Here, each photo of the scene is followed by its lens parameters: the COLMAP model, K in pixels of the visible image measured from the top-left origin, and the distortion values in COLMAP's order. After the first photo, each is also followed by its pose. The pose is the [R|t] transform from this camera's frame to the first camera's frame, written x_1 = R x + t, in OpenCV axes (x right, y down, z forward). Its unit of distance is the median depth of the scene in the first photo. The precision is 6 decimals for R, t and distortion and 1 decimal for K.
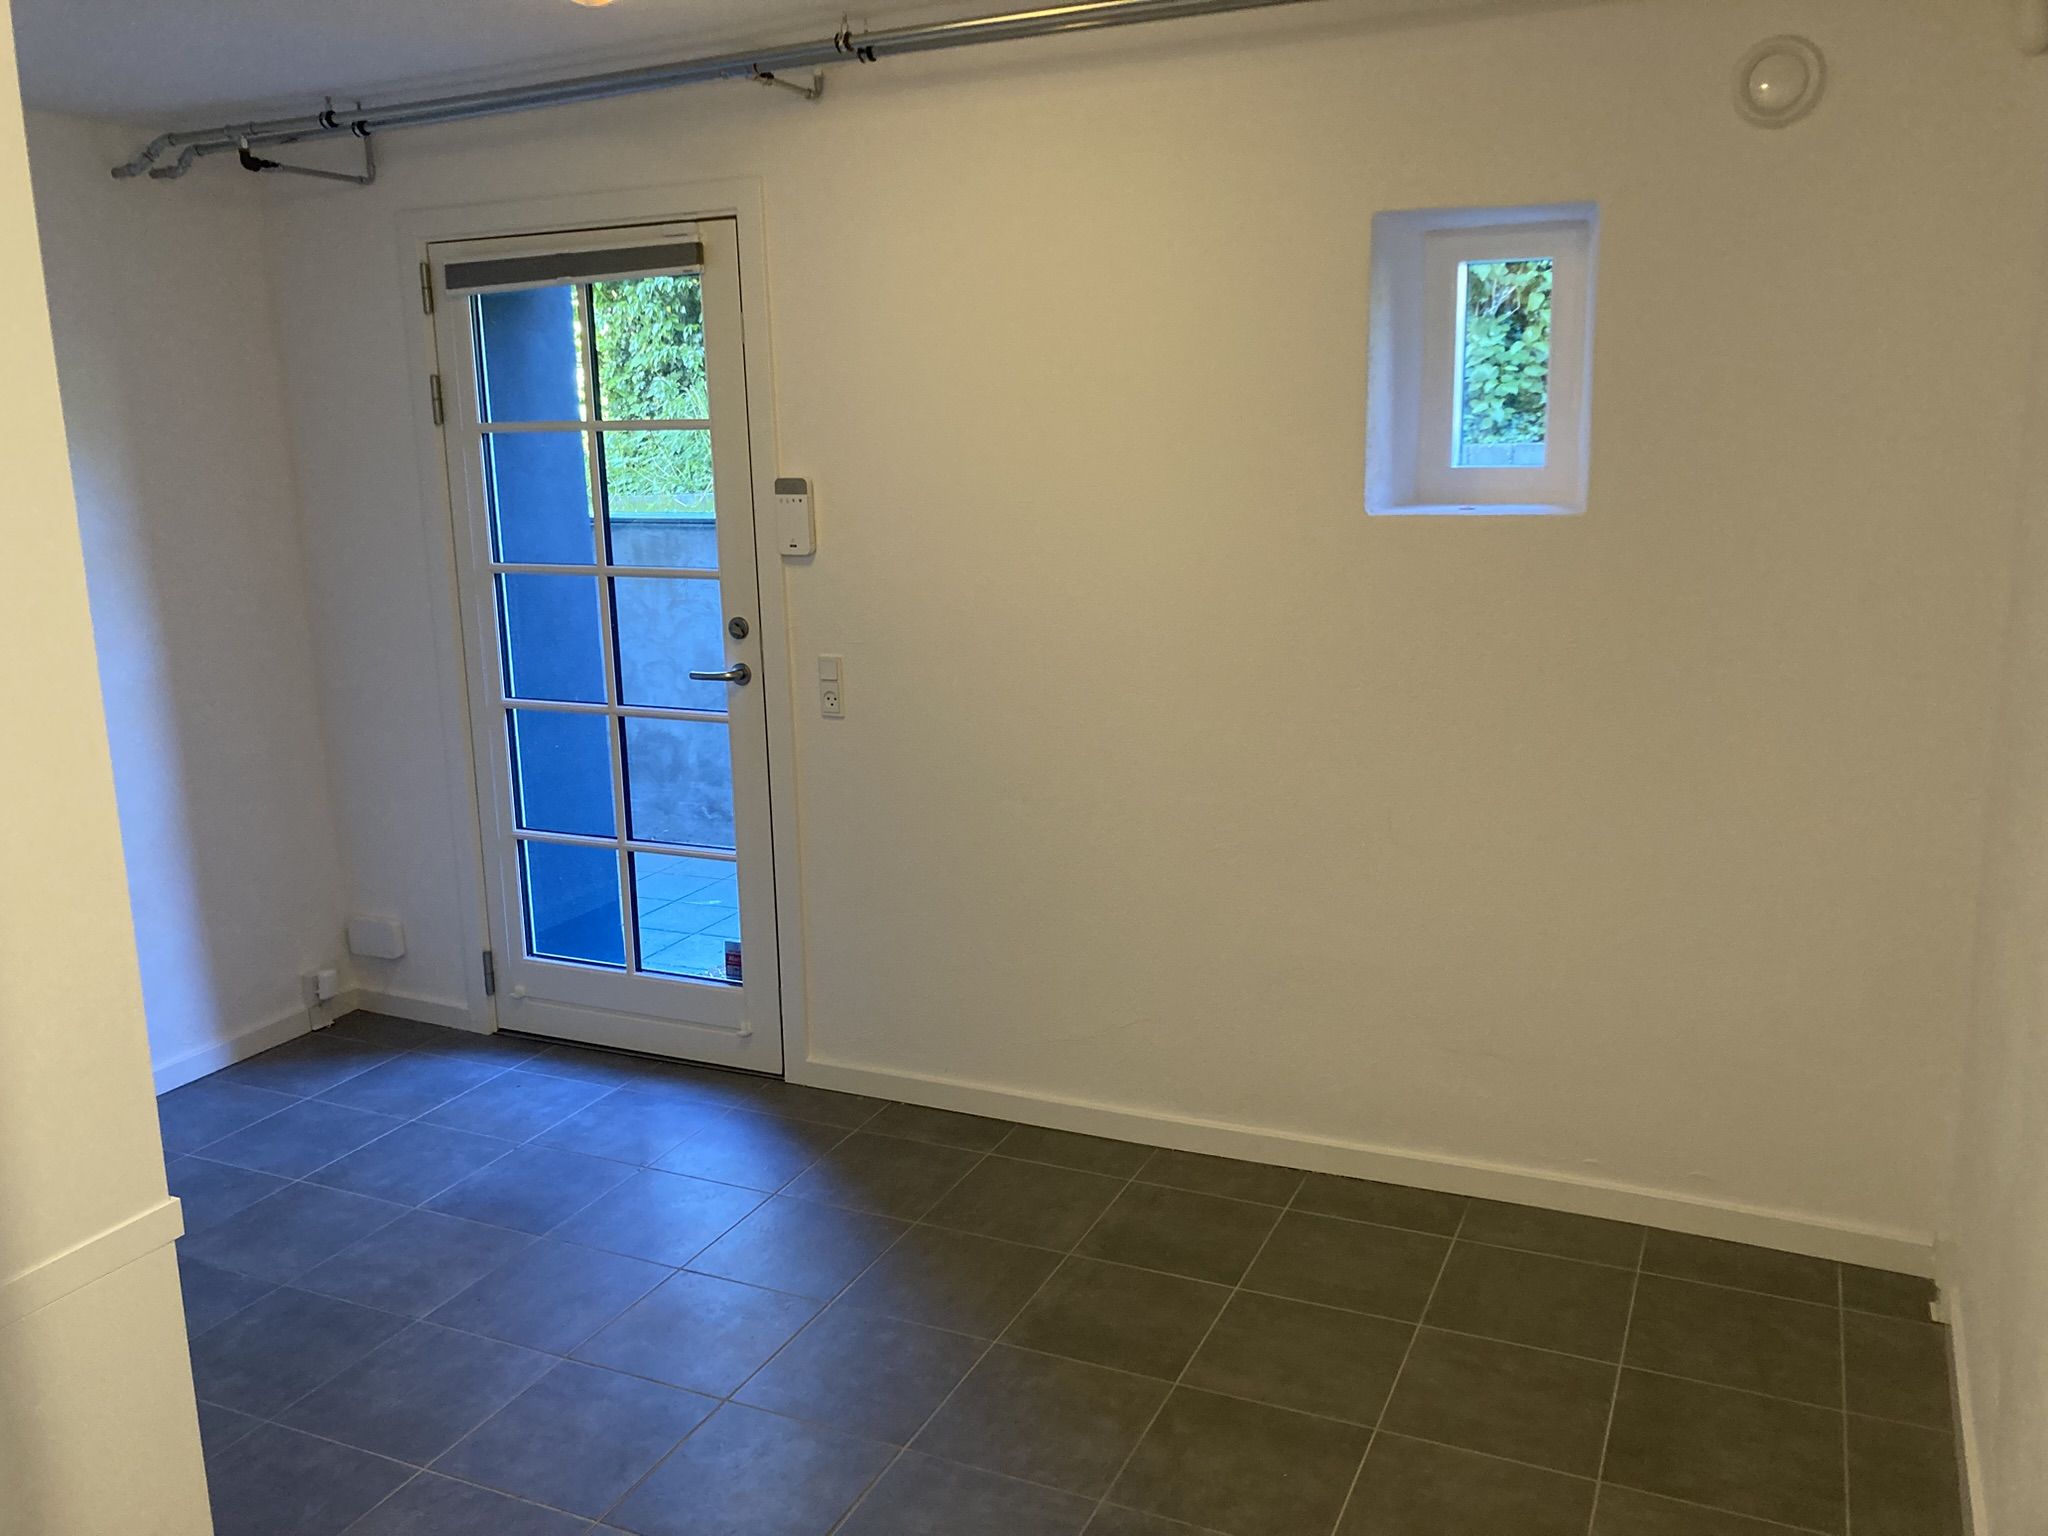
lens RADIAL K [[1694.5, 0, 1019.3], [0, 1694.5, 768.3], [0, 0, 1]] dist [0.003726, -0.002117]
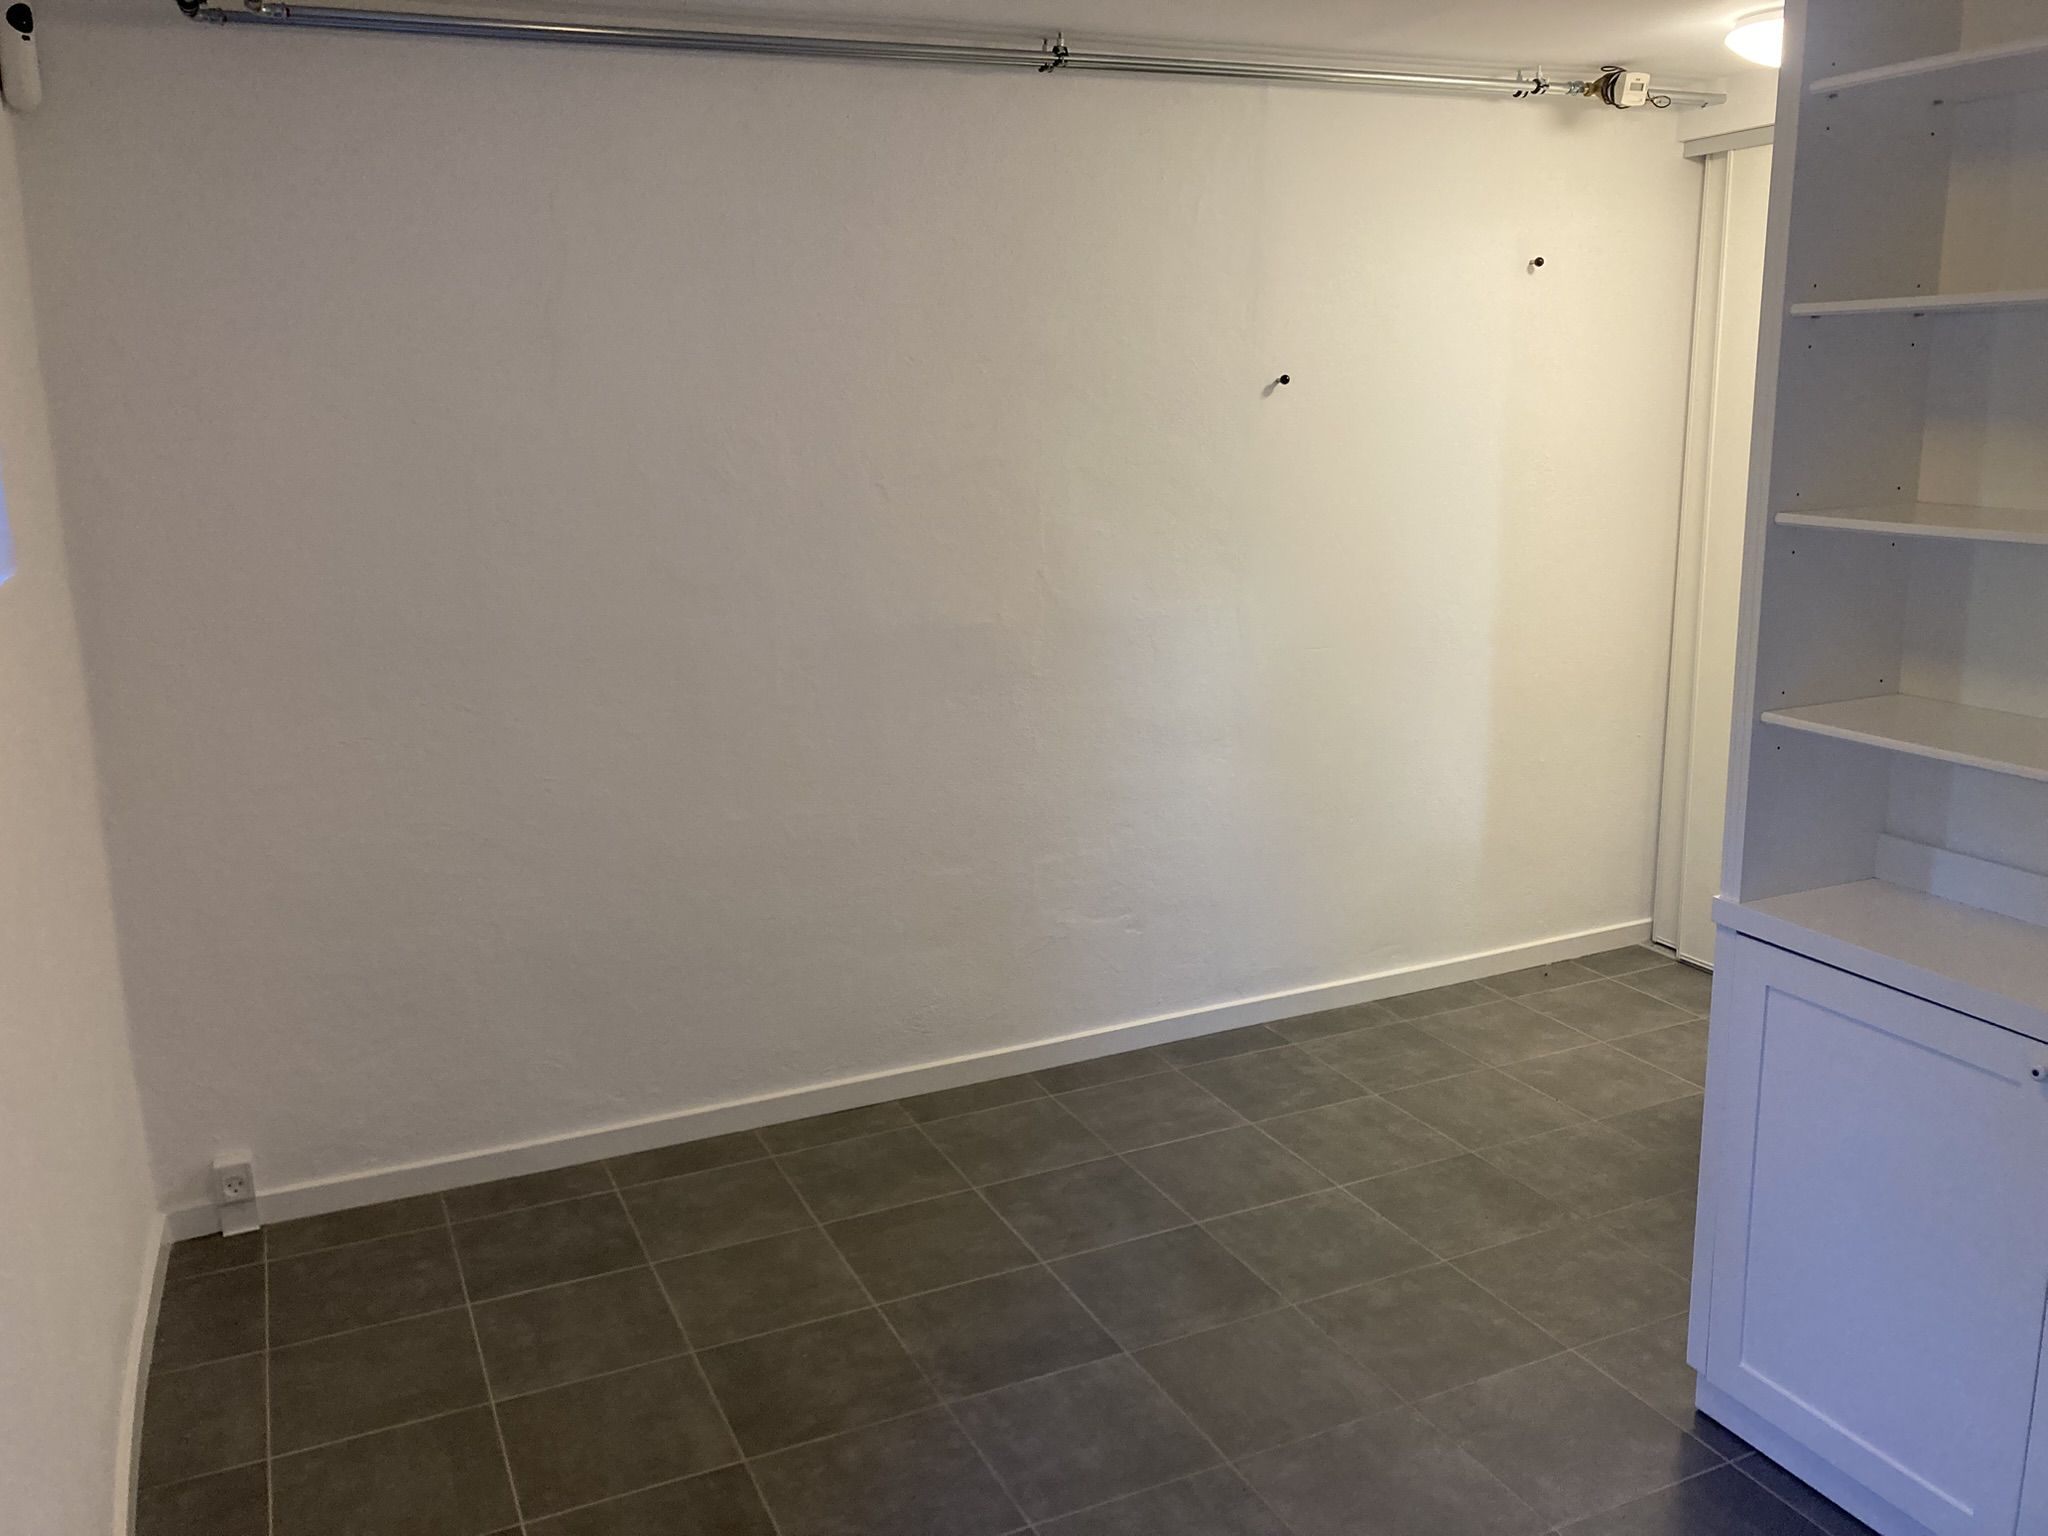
lens RADIAL K [[1694.5, 0, 1025.8], [0, 1694.5, 764.1], [0, 0, 1]] dist [0.003726, -0.002117]
pose [[-0.747322, -0.122852, 0.653006, -0.509833], [0.170195, 0.914583, 0.366839, -0.265590], [-0.642296, 0.385285, -0.662579, 1.188854]]
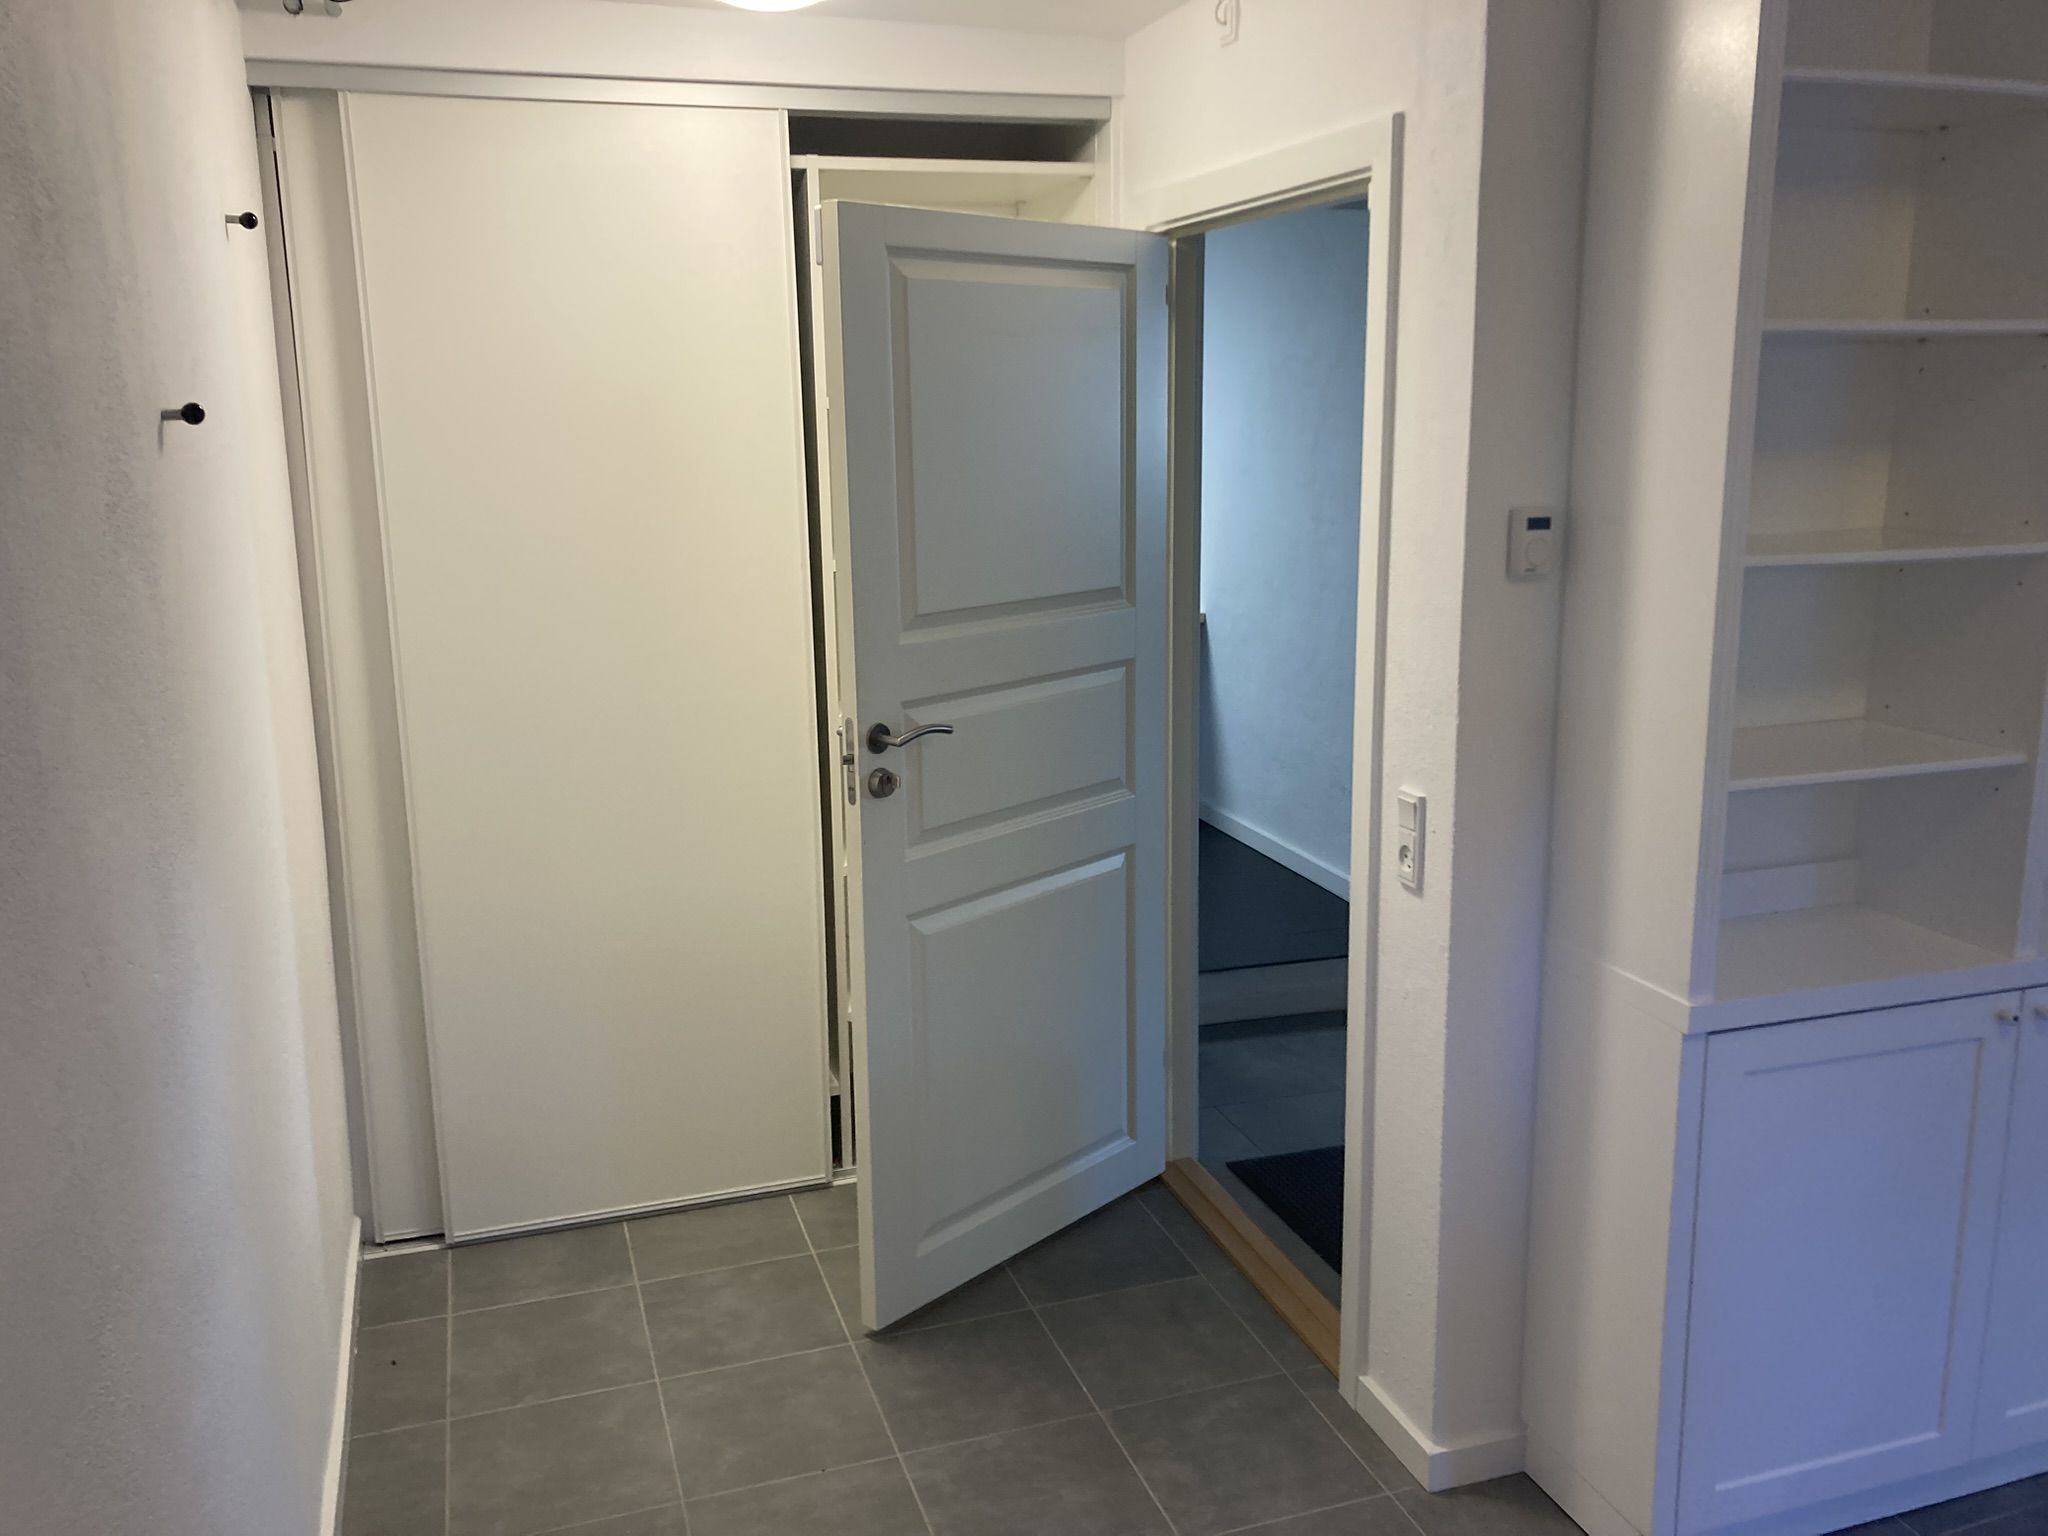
lens RADIAL K [[1694.5, 0, 1024.2], [0, 1694.5, 771.9], [0, 0, 1]] dist [0.003726, -0.002117]
pose [[-0.746460, 0.169095, -0.643587, 0.308371], [-0.108597, 0.923251, 0.368530, -0.146629], [0.656509, 0.344984, -0.670807, 0.739220]]
